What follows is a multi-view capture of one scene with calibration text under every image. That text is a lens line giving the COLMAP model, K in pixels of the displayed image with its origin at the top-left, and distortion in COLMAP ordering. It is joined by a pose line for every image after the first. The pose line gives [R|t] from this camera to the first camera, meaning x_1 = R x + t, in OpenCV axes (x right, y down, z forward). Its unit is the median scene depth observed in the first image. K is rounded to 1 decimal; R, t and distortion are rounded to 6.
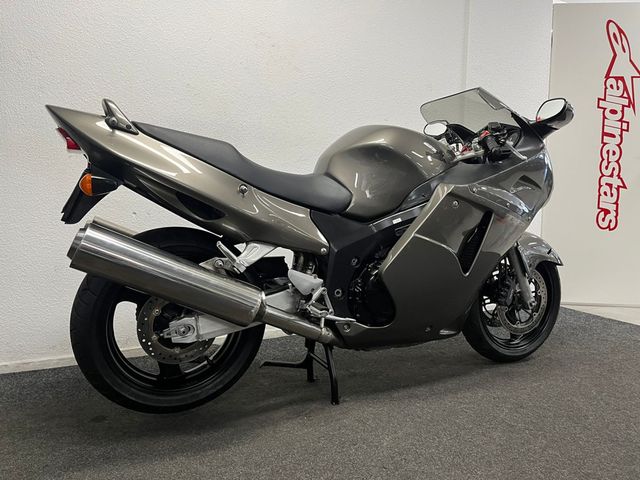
lens RADIAL K [[485.8, 0, 322.6], [0, 485.8, 235.1], [0, 0, 1]] dist [0.048382, -0.053880]
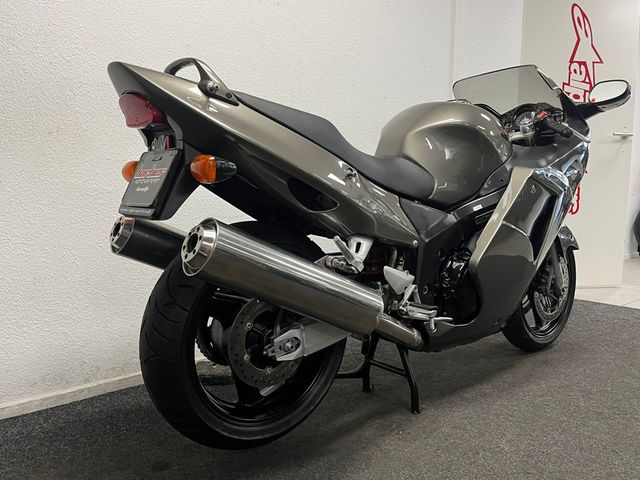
lens RADIAL K [[533.5, 0, 320.1], [0, 533.5, 242.3], [0, 0, 1]] dist [0.037976, -0.003237]
pose [[0.965782, -0.037730, 0.256596, -0.405398], [0.030363, 0.999007, 0.032613, -0.006176], [-0.257572, -0.023706, 0.965968, 0.102412]]
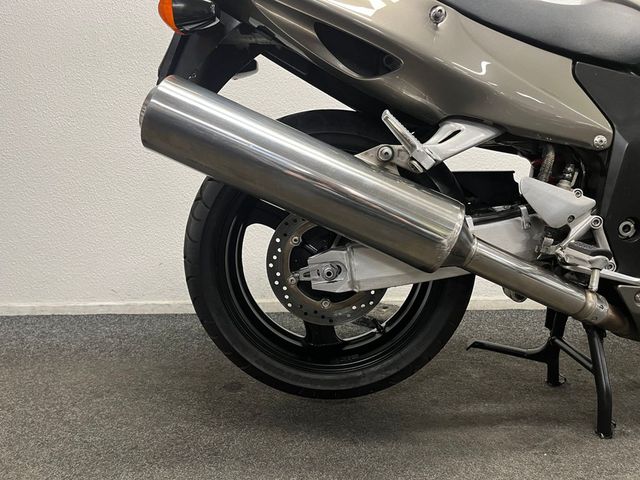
lens RADIAL K [[485.8, 0, 321.9], [0, 485.8, 235.5], [0, 0, 1]] dist [0.048382, -0.053880]
pose [[0.900503, 0.042286, -0.432789, -0.032179], [-0.018090, 0.998042, 0.059876, 0.102081], [0.434473, -0.046089, 0.899505, 0.405894]]
